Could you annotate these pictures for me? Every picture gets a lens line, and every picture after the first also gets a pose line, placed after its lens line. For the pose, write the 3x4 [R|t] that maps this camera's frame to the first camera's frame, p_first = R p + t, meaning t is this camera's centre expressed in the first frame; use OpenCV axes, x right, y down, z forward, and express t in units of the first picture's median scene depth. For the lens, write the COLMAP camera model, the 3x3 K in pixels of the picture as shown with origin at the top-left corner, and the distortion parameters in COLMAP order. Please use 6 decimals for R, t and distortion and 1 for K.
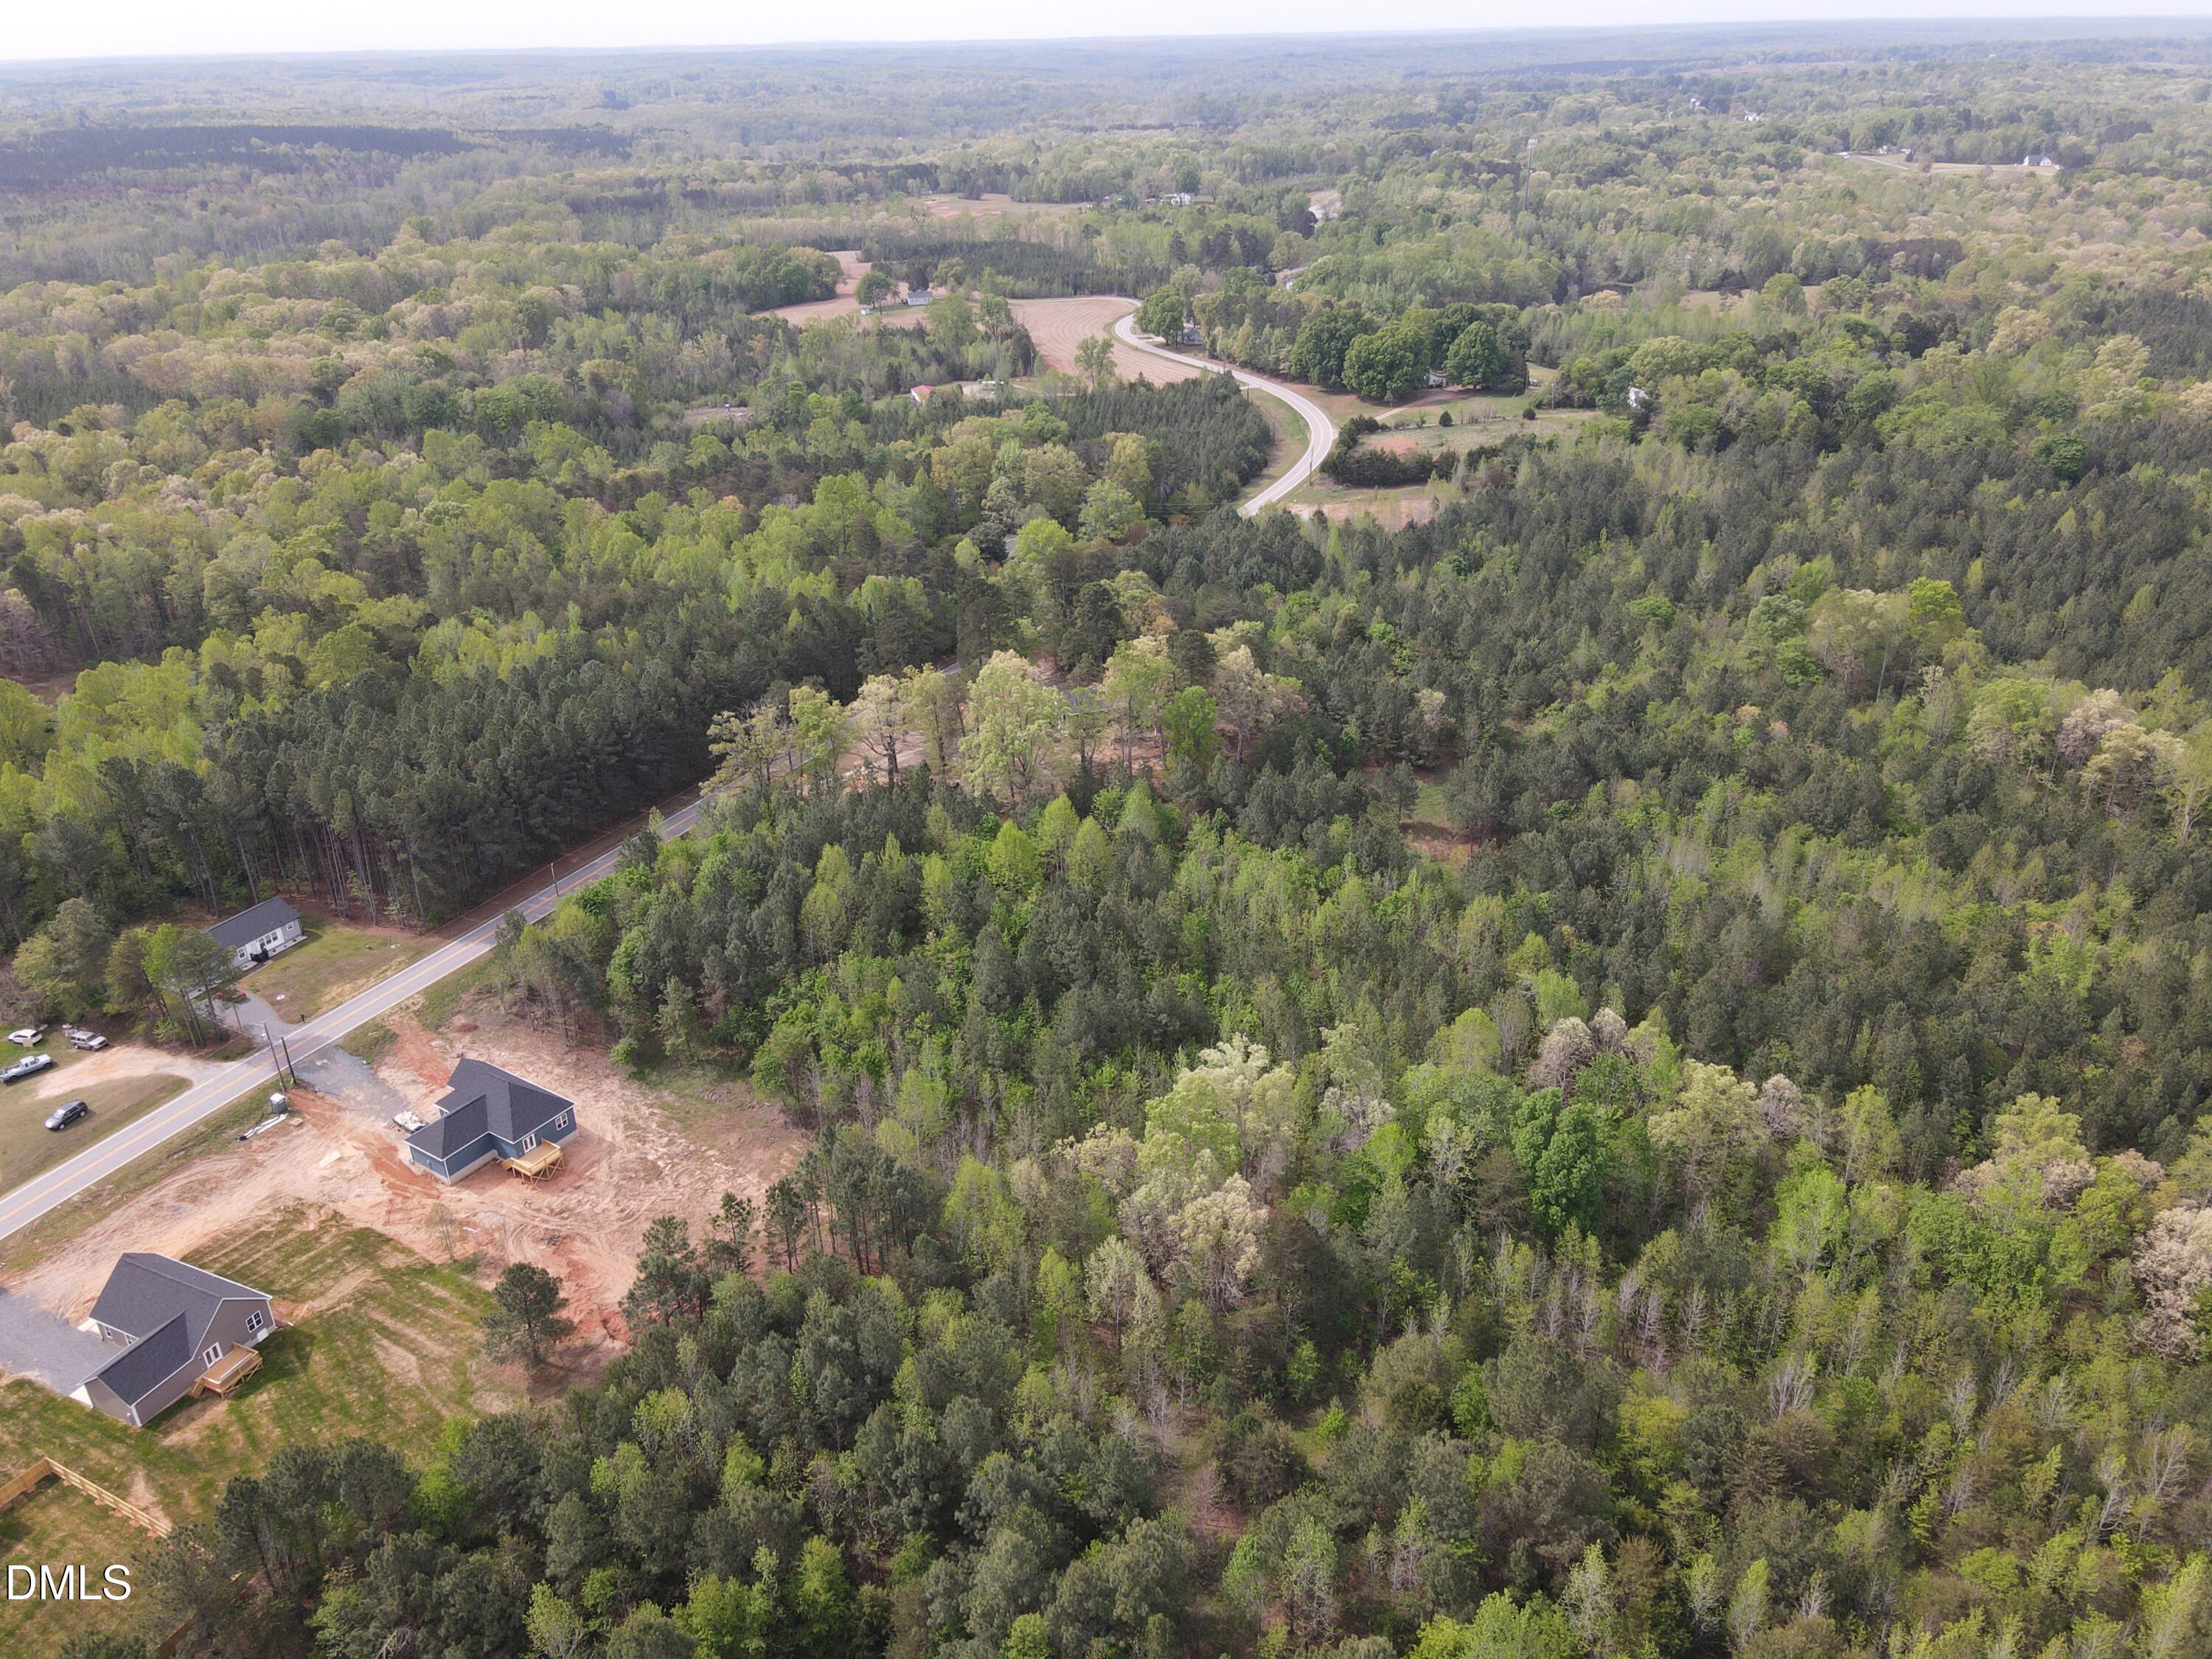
lens RADIAL K [[1607.8, 0, 1106.5], [0, 1607.8, 830.0], [0, 0, 1]] dist [0.011186, 0.006894]
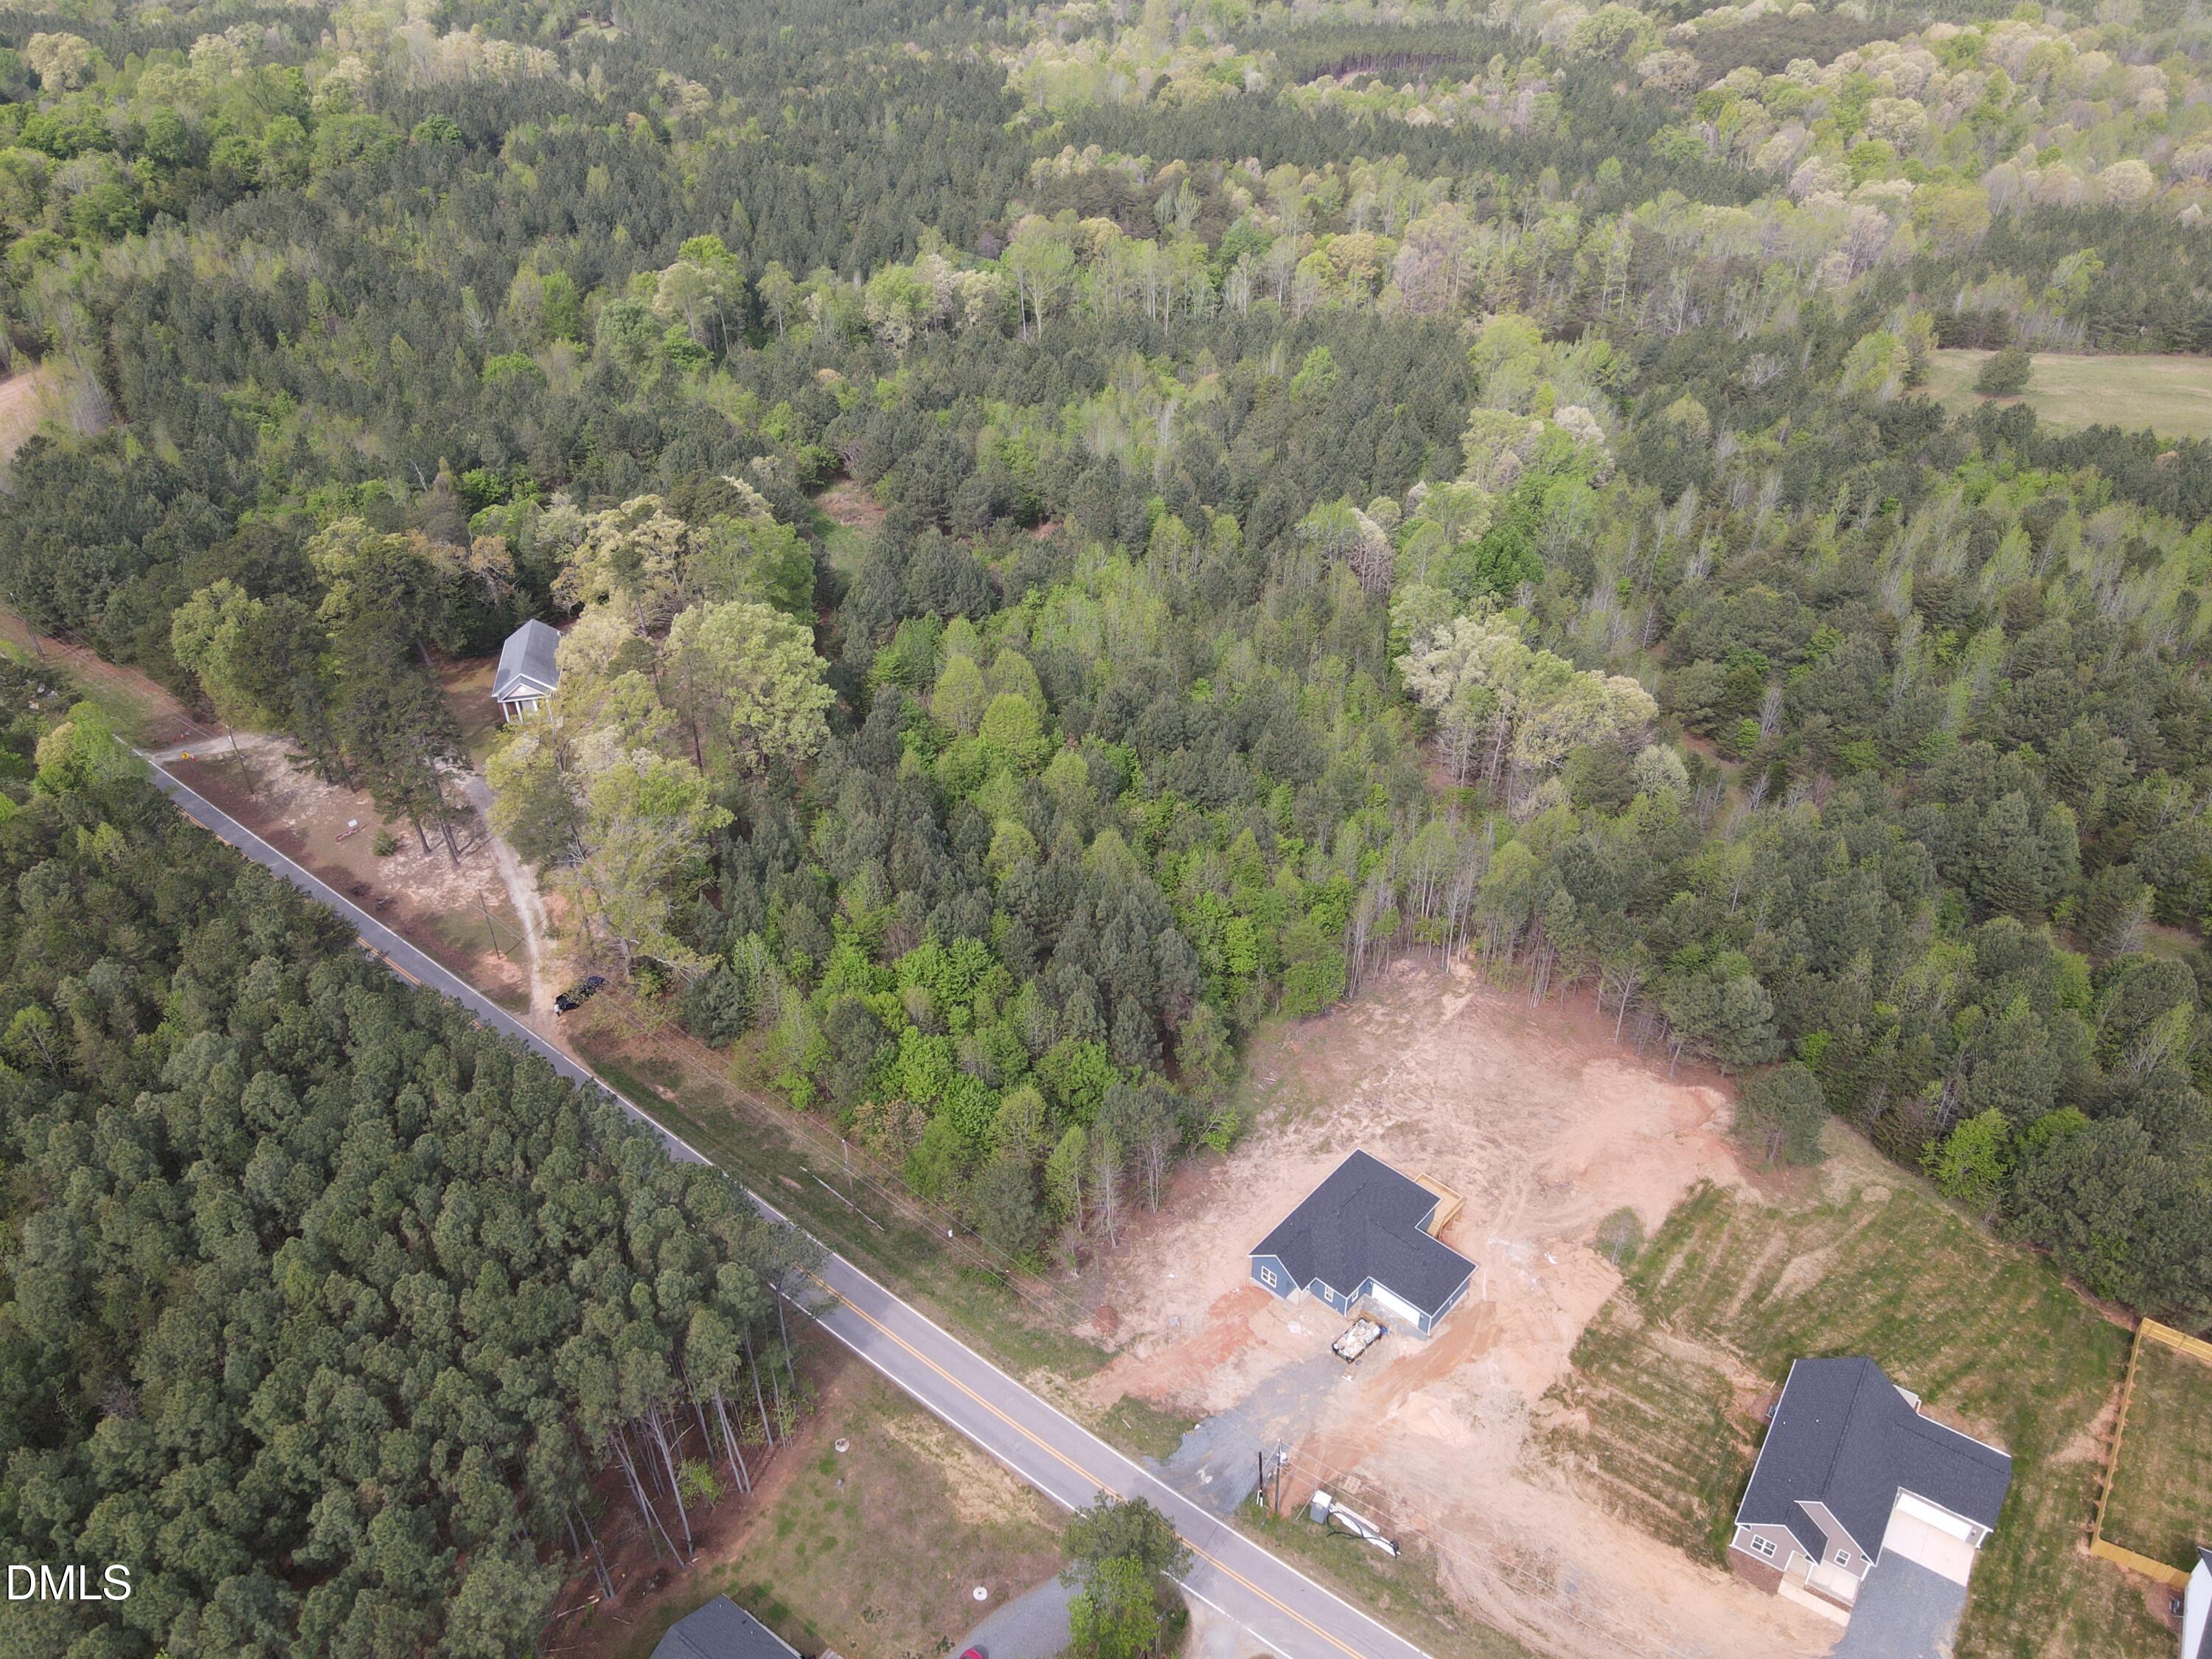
lens RADIAL K [[1607.8, 0, 1104.3], [0, 1607.8, 847.0], [0, 0, 1]] dist [0.011186, 0.006894]
pose [[0.157995, -0.570702, 0.805814, -0.752807], [0.445140, 0.769603, 0.457779, -0.296359], [-0.881413, 0.286373, 0.375635, 0.656167]]
